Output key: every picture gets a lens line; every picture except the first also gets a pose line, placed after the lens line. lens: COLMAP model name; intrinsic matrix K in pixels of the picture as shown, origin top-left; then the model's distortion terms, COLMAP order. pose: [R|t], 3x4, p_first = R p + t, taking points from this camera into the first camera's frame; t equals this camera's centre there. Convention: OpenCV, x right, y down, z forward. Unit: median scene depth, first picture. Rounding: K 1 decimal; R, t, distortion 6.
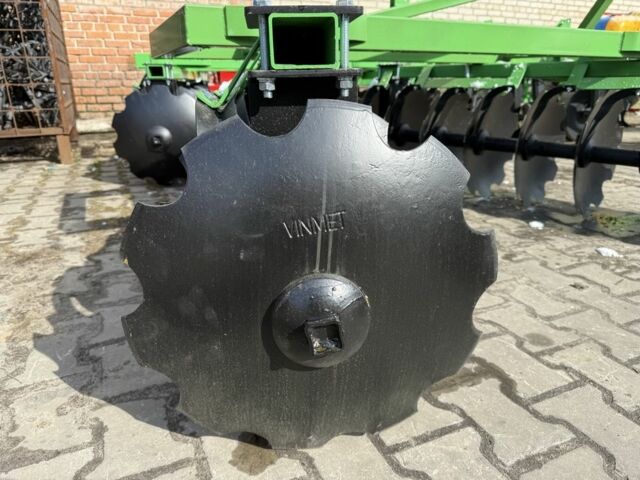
lens RADIAL K [[459.1, 0, 316.7], [0, 459.1, 239.4], [0, 0, 1]] dist [-0.002298, -0.007421]
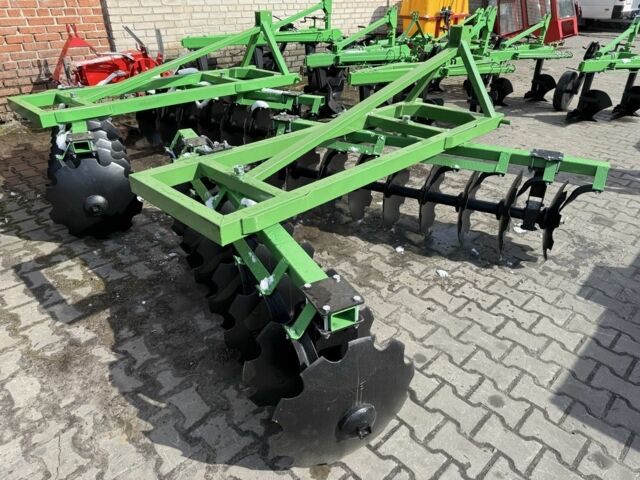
lens RADIAL K [[459.1, 0, 316.7], [0, 459.1, 239.4], [0, 0, 1]] dist [-0.002298, -0.007421]
pose [[0.935366, -0.163002, 0.313881, -0.344833], [0.098518, 0.972421, 0.211405, -0.554593], [-0.339683, -0.166818, 0.925628, -0.431246]]
